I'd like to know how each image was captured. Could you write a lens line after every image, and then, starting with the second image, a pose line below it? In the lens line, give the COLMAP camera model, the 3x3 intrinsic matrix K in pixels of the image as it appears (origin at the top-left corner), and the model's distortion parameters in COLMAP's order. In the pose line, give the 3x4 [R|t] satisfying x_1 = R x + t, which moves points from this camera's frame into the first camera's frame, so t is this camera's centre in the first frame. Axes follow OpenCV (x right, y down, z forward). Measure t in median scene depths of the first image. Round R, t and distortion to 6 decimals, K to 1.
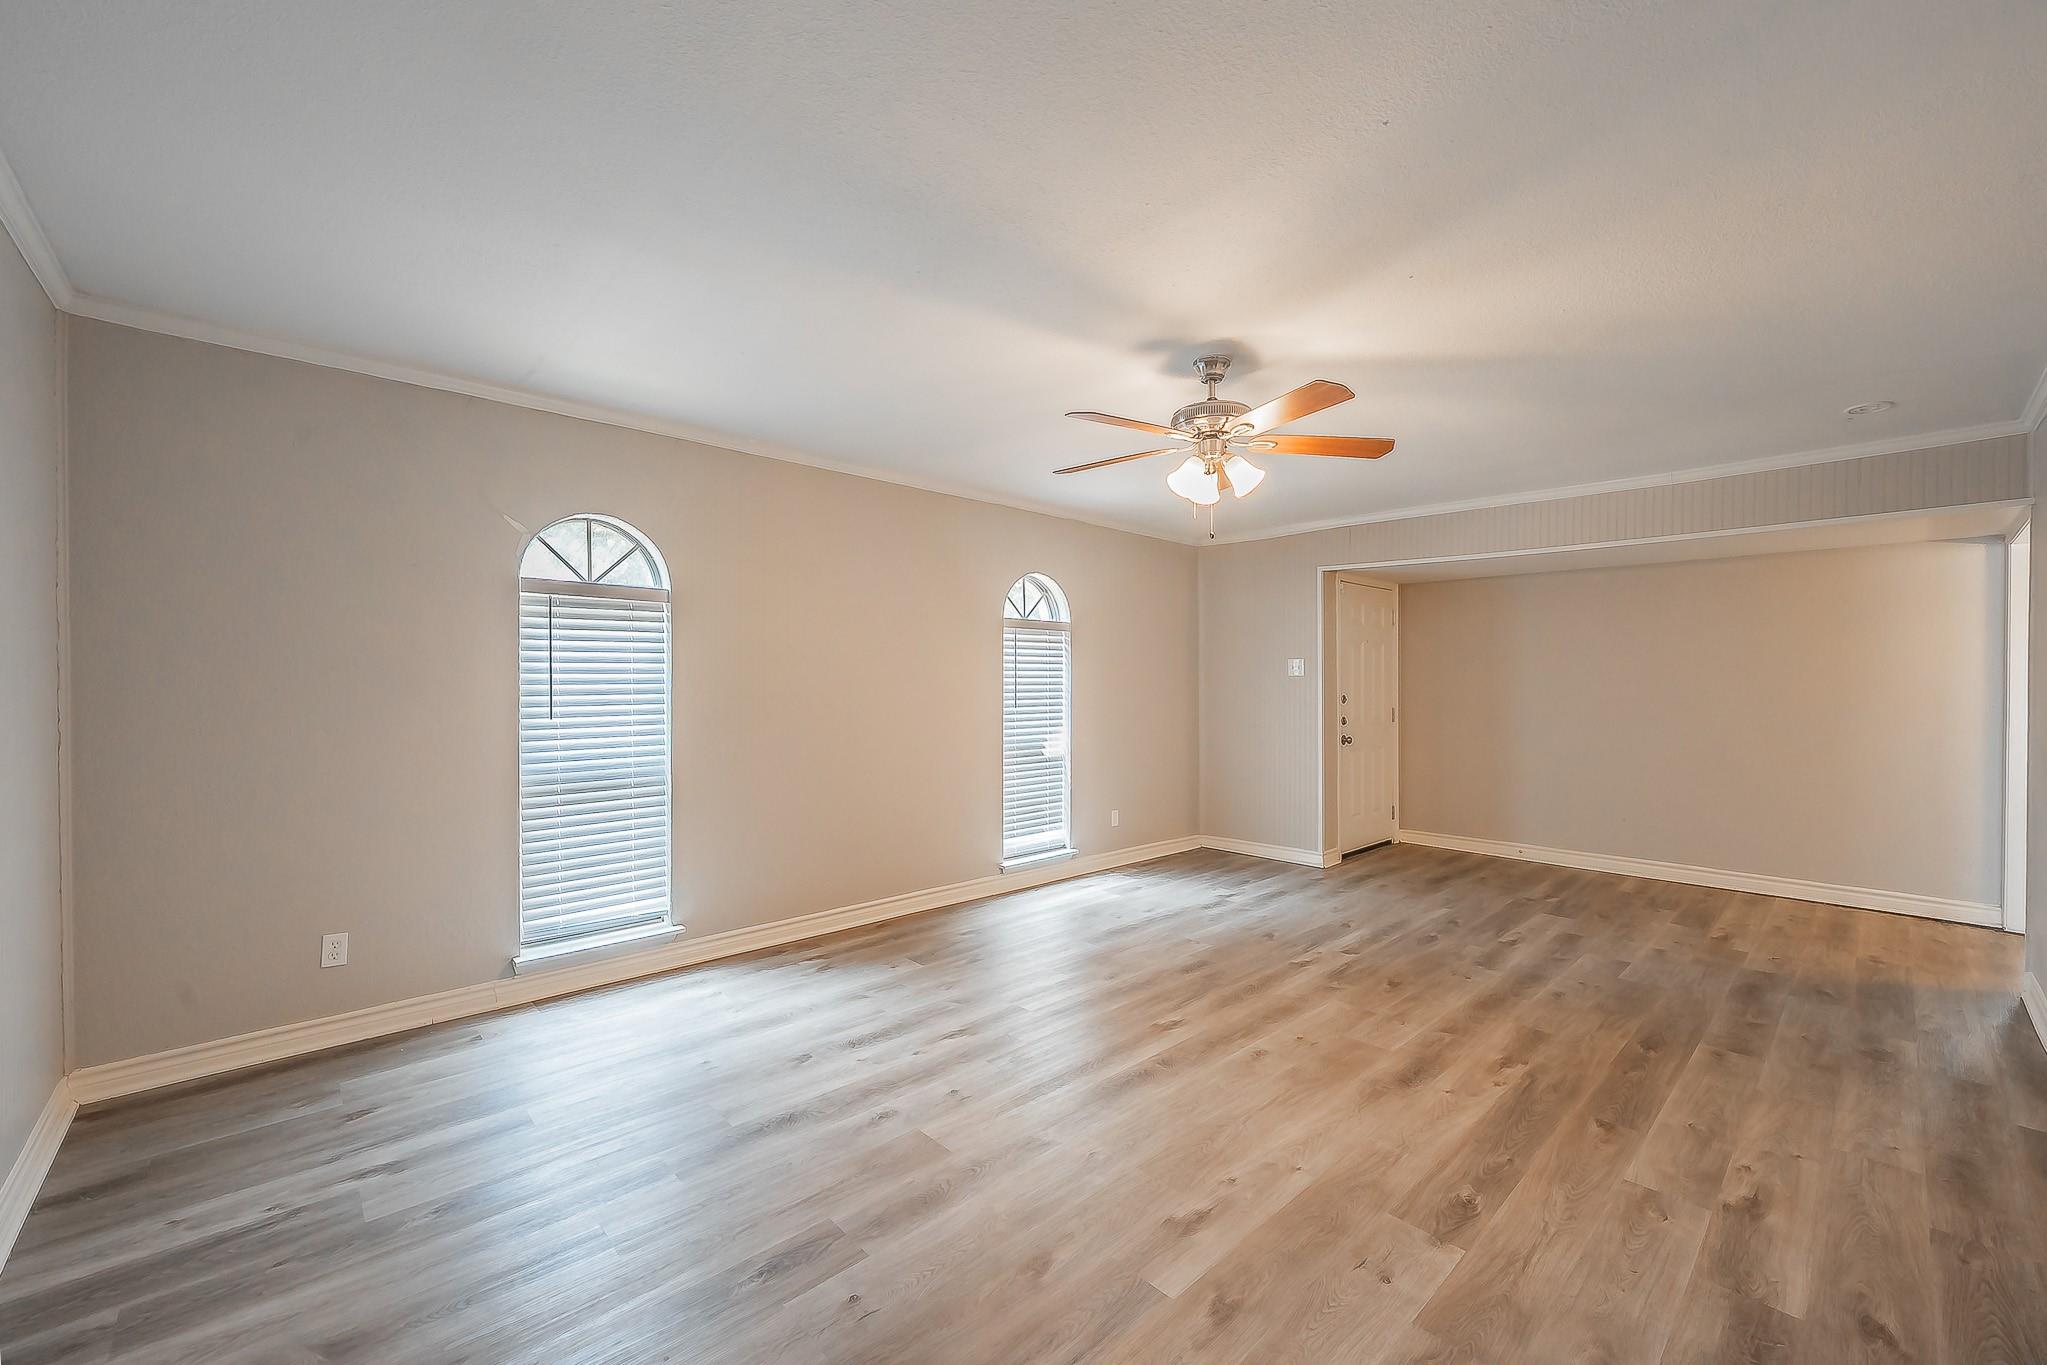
lens RADIAL K [[821.4, 0, 1019.6], [0, 821.4, 686.1], [0, 0, 1]] dist [-0.002460, -0.000331]
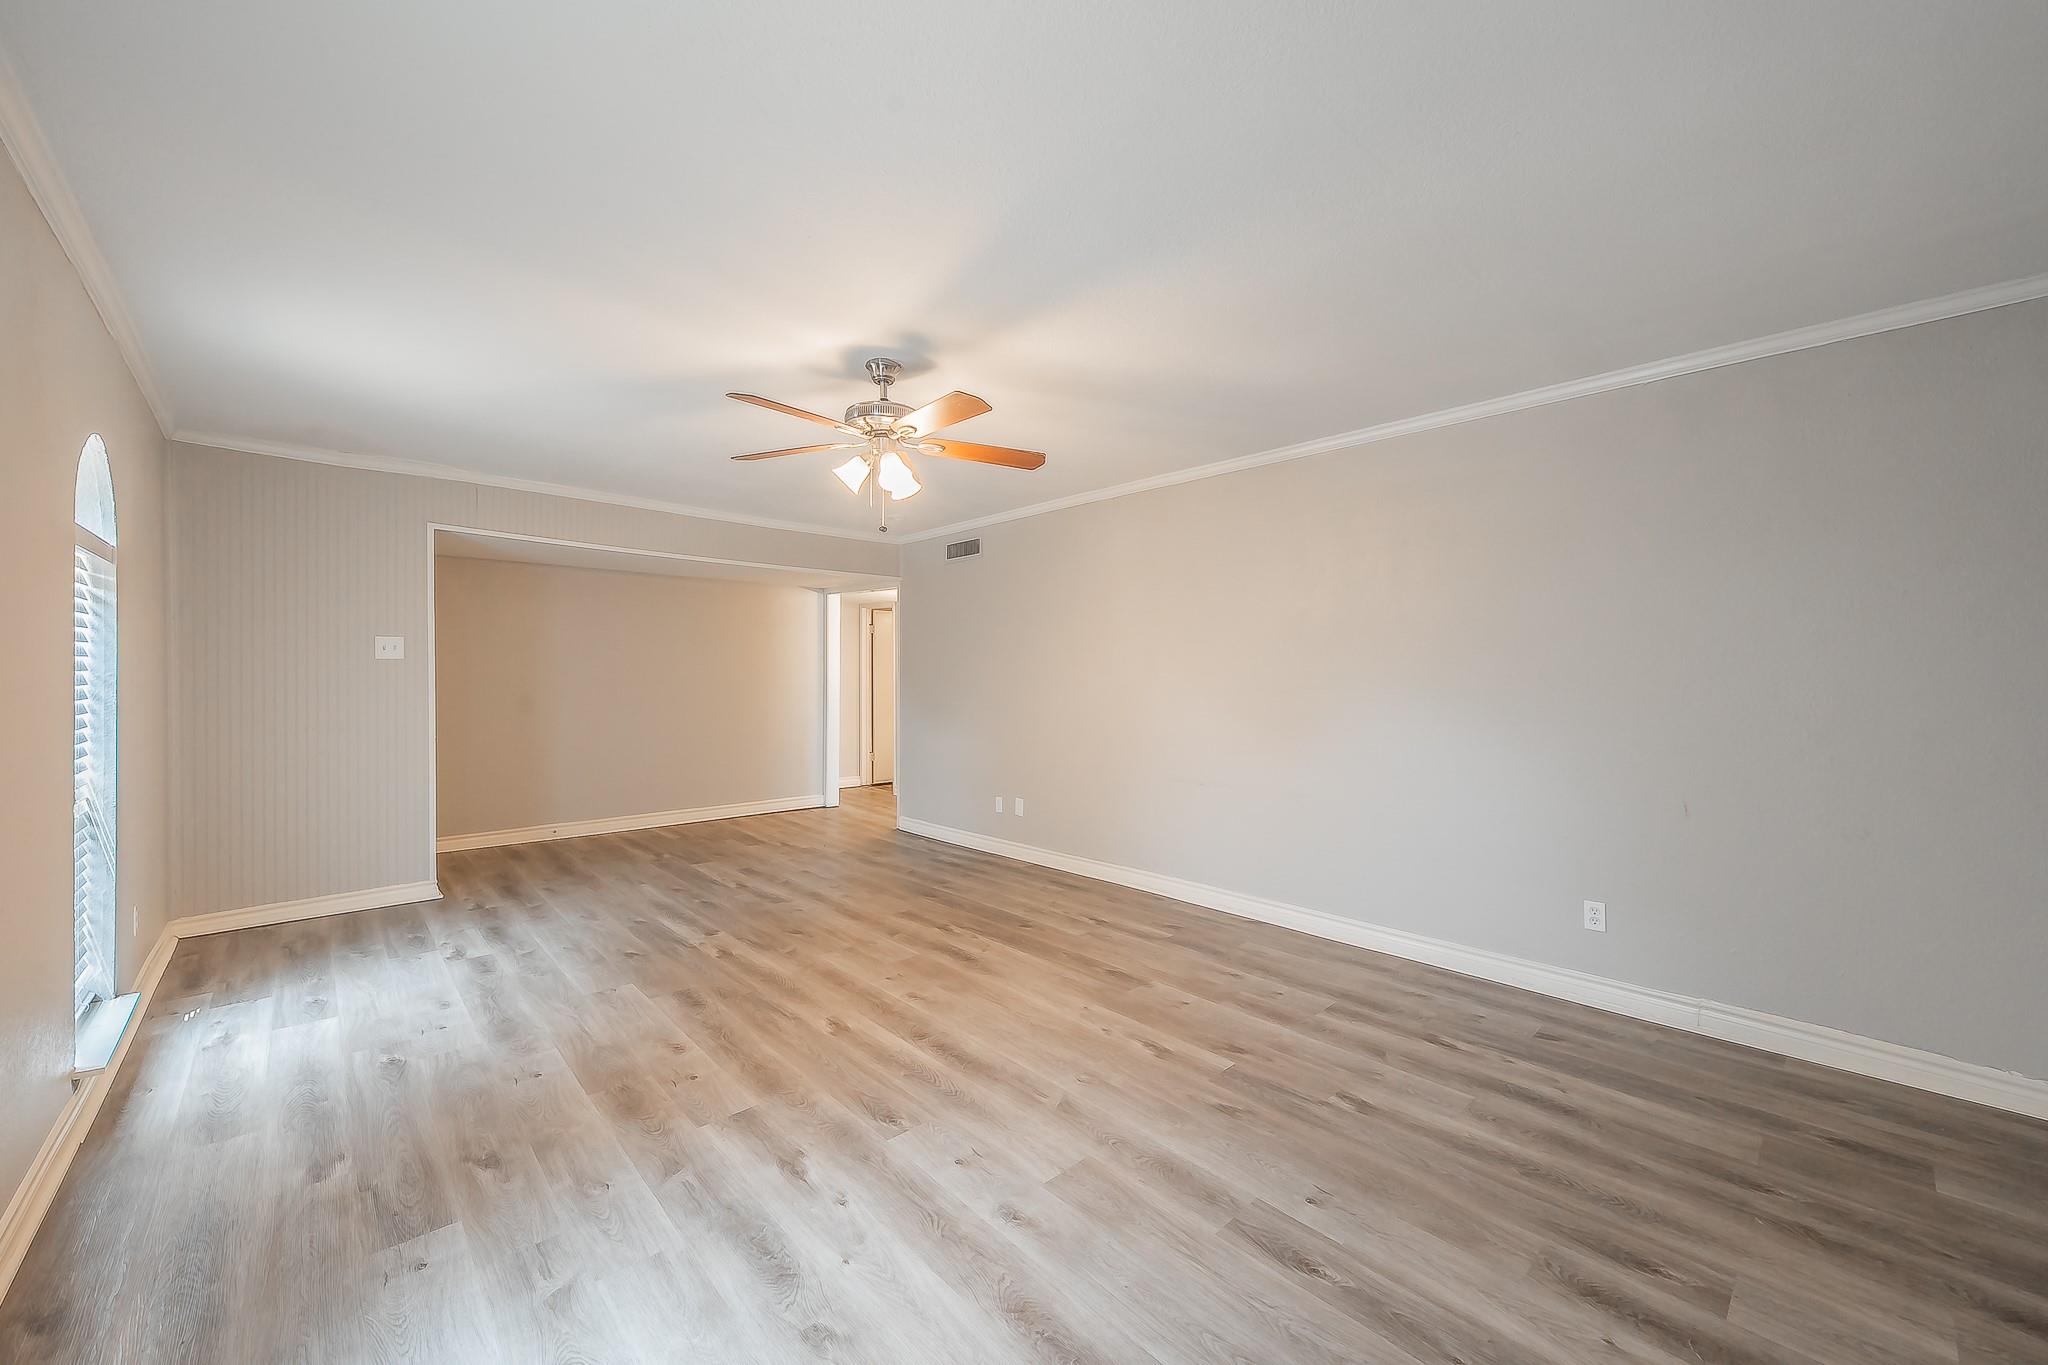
lens RADIAL K [[778.3, 0, 1019.4], [0, 778.3, 676.1], [0, 0, 1]] dist [0.000284, -0.000088]
pose [[0.001911, -0.005817, 0.999981, -0.735525], [0.000261, 0.999983, 0.005816, -0.002527], [-0.999998, 0.000250, 0.001913, 0.796253]]
